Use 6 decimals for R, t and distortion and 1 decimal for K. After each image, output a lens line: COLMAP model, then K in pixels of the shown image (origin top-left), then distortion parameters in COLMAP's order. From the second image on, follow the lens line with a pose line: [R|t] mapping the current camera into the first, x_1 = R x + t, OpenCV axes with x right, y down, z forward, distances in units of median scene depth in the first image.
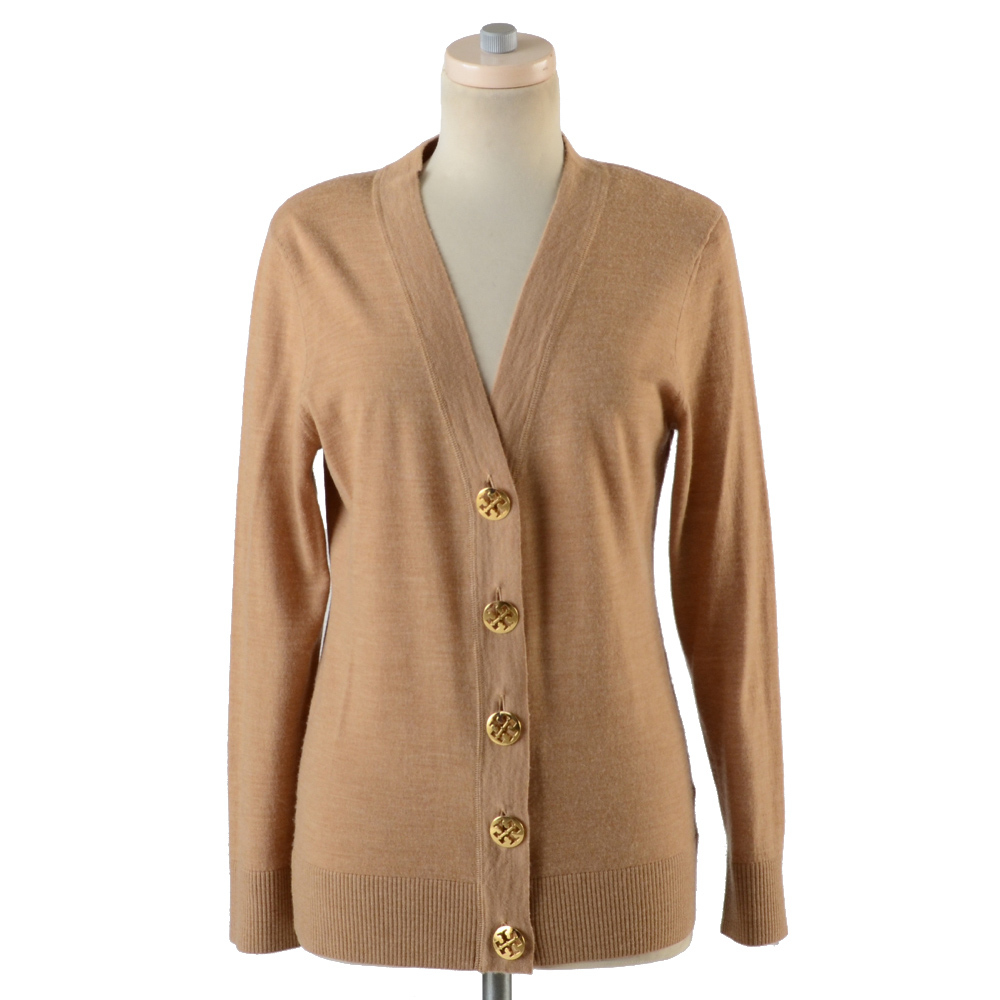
lens RADIAL K [[3261.4, 0, 498.5], [0, 3261.4, 502.6], [0, 0, 1]] dist [-0.064866, 0.000000]
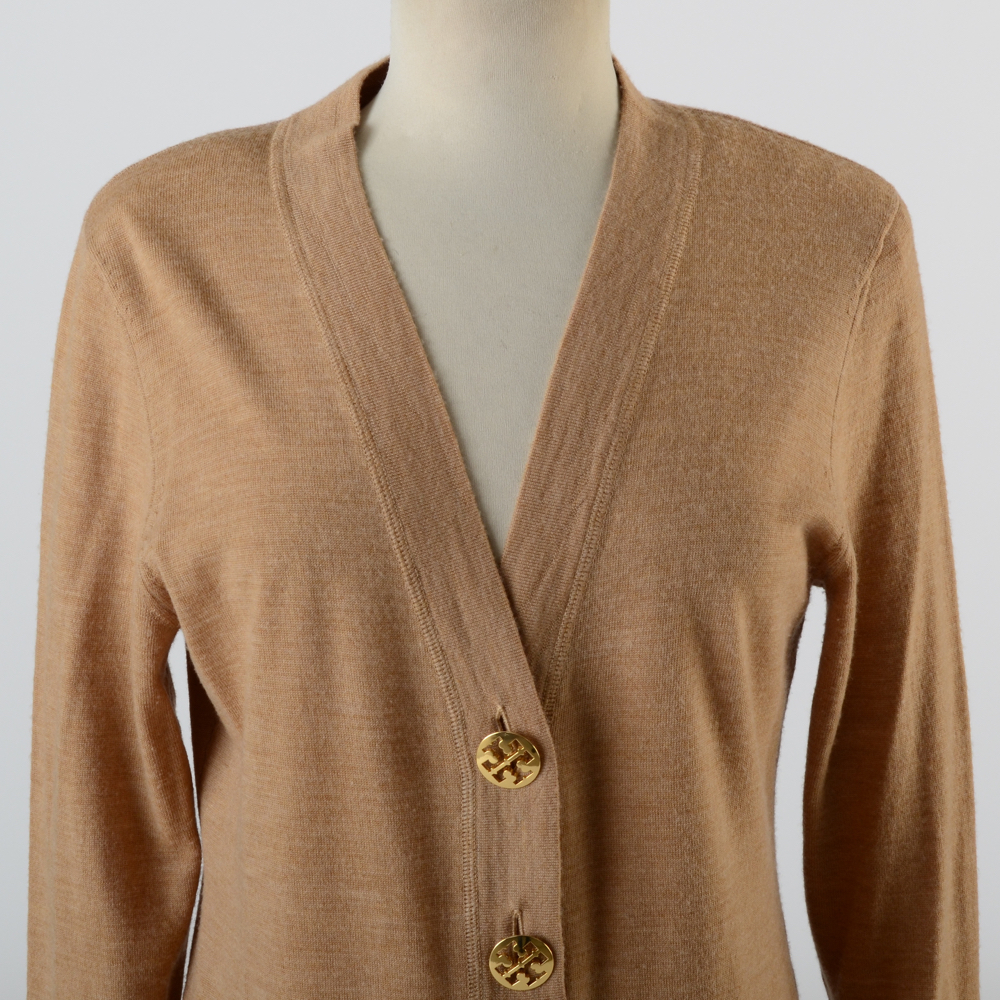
lens RADIAL K [[3003.7, 0, 503.1], [0, 3003.7, 495.7], [0, 0, 1]] dist [-0.054686, 0.000000]
pose [[0.998341, -0.010363, 0.056645, -0.029156], [0.007299, 0.998513, 0.054031, -0.067577], [-0.057121, -0.053528, 0.996931, 0.498986]]
